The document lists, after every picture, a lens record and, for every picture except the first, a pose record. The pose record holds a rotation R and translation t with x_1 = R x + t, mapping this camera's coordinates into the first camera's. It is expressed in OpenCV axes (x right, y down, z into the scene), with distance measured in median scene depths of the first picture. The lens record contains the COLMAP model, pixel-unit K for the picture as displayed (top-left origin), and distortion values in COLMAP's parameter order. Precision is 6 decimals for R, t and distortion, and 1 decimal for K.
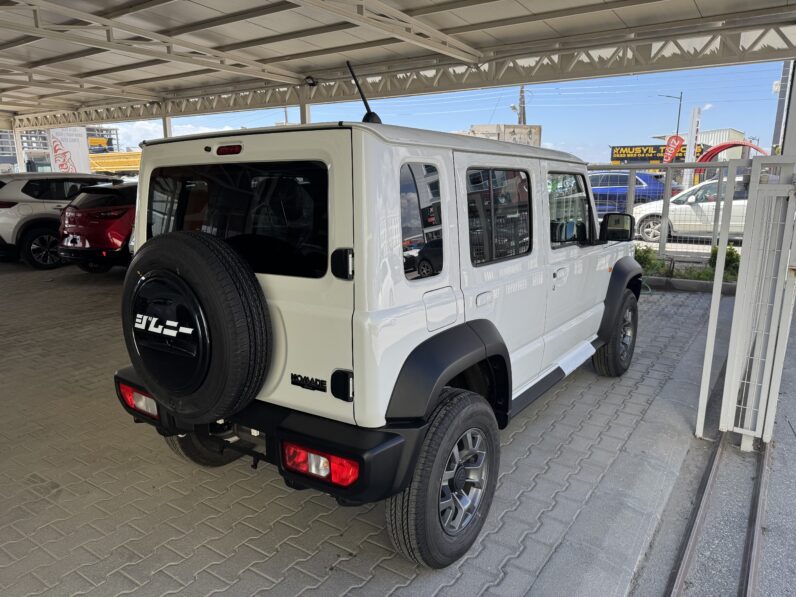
lens RADIAL K [[574.6, 0, 398.0], [0, 574.6, 298.5], [0, 0, 1]] dist [0.005792, -0.004806]
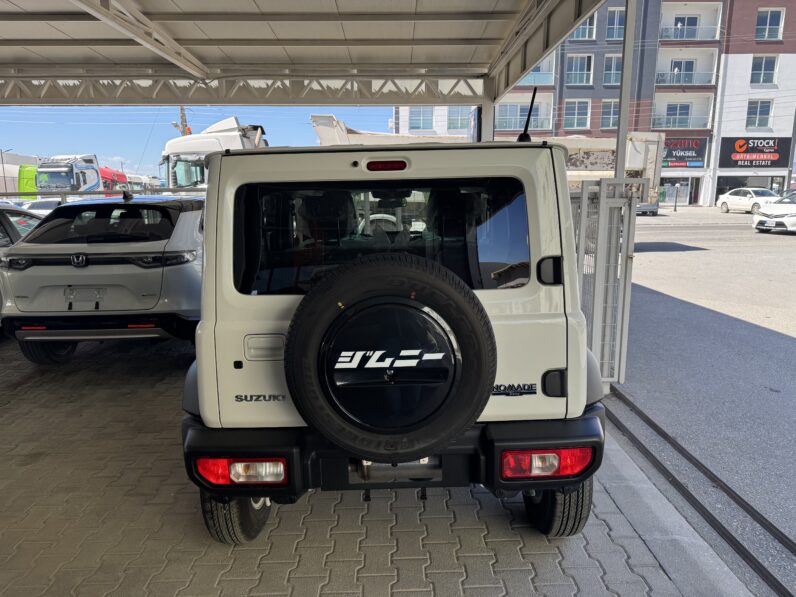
lens RADIAL K [[578.7, 0, 397.7], [0, 578.7, 293.2], [0, 0, 1]] dist [0.009739, -0.002884]
pose [[0.816795, -0.097413, 0.568644, -0.235667], [0.122183, 0.992492, -0.005481, -0.012211], [-0.563841, 0.073955, 0.822565, 0.063479]]
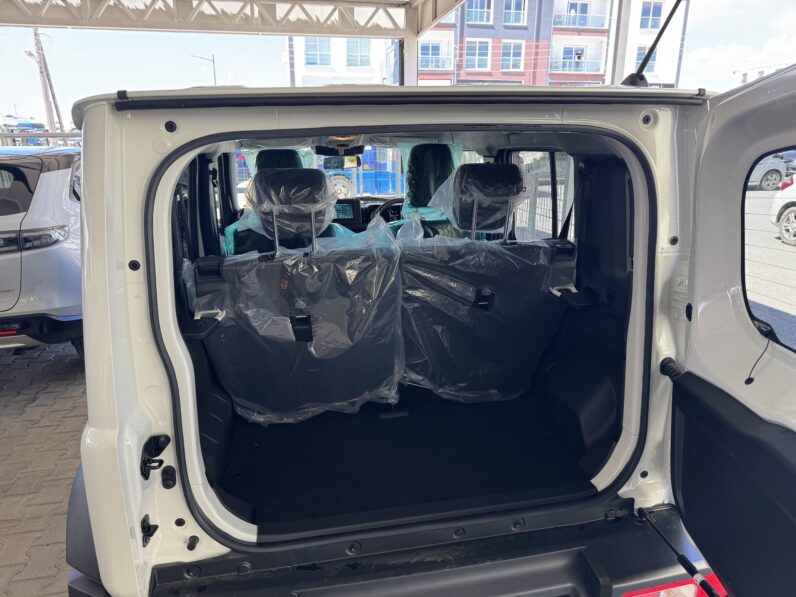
lens RADIAL K [[574.6, 0, 398.0], [0, 574.6, 298.5], [0, 0, 1]] dist [0.005792, -0.004806]
pose [[0.700669, -0.191076, 0.687425, -0.194239], [0.146875, 0.981465, 0.123102, -0.050817], [-0.698205, 0.014712, 0.715746, 0.189654]]
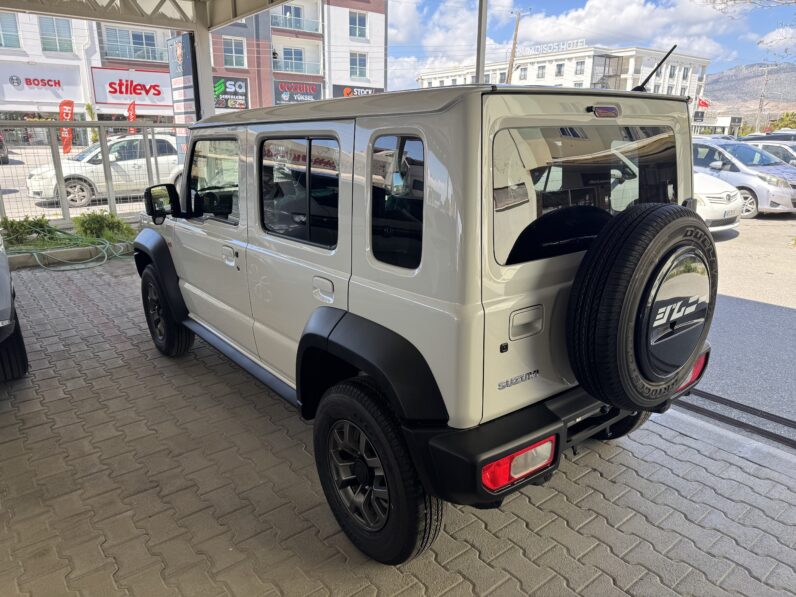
lens RADIAL K [[576.1, 0, 399.5], [0, 576.1, 301.9], [0, 0, 1]] dist [0.008172, -0.001847]
pose [[0.289153, -0.259768, 0.921364, -0.368546], [0.192041, 0.958653, 0.210012, -0.065272], [-0.937822, 0.116214, 0.327083, 0.300675]]
